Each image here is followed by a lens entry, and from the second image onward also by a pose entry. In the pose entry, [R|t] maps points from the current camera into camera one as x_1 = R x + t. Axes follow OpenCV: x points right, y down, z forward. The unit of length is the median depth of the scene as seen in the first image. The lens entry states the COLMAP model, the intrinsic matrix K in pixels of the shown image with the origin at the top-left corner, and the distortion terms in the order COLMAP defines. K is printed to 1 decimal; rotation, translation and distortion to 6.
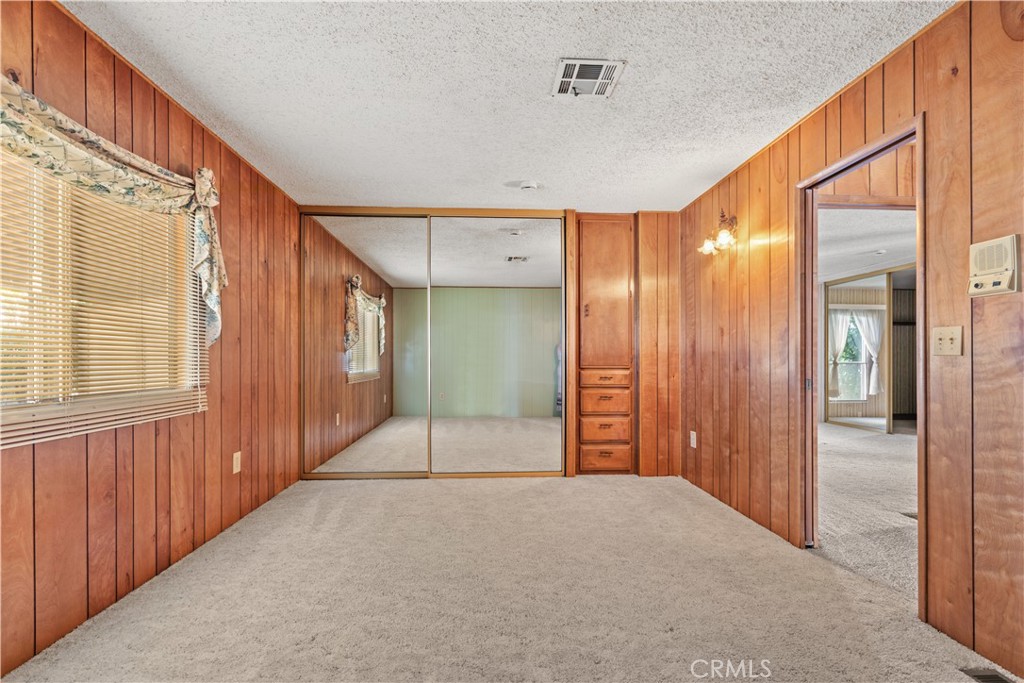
lens RADIAL K [[458.8, 0, 520.0], [0, 458.8, 359.2], [0, 0, 1]] dist [0.002046, -0.001119]
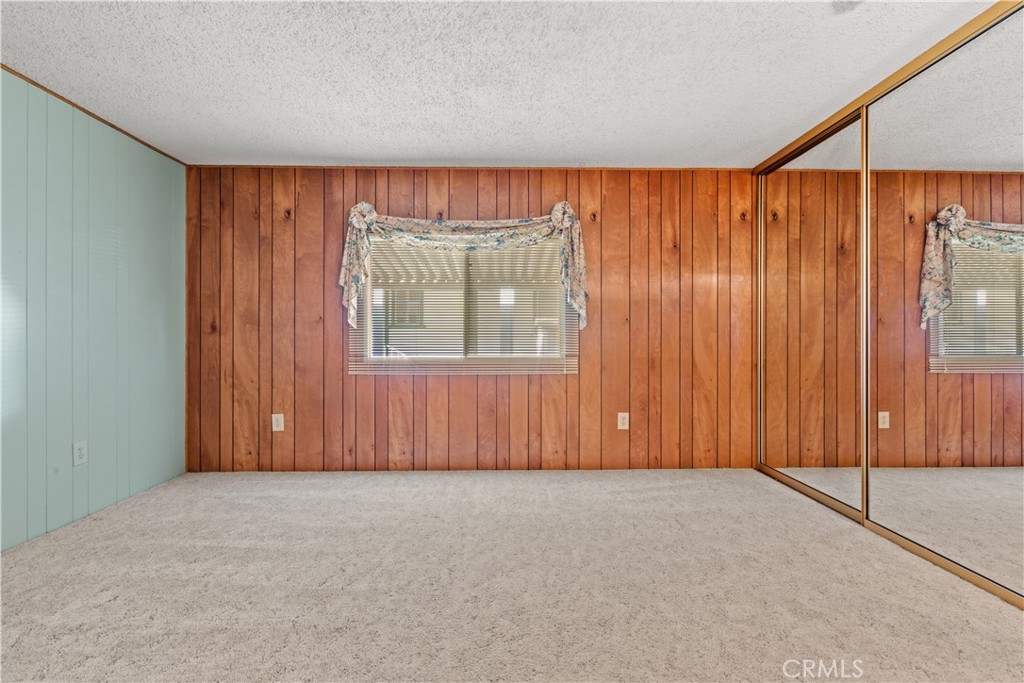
lens RADIAL K [[458.8, 0, 507.8], [0, 458.8, 338.7], [0, 0, 1]] dist [0.002046, -0.001119]
pose [[-0.047850, -0.000977, -0.998854, 0.687840], [0.003224, 0.999994, -0.001133, 0.007038], [0.998849, -0.003275, -0.047847, 0.837429]]
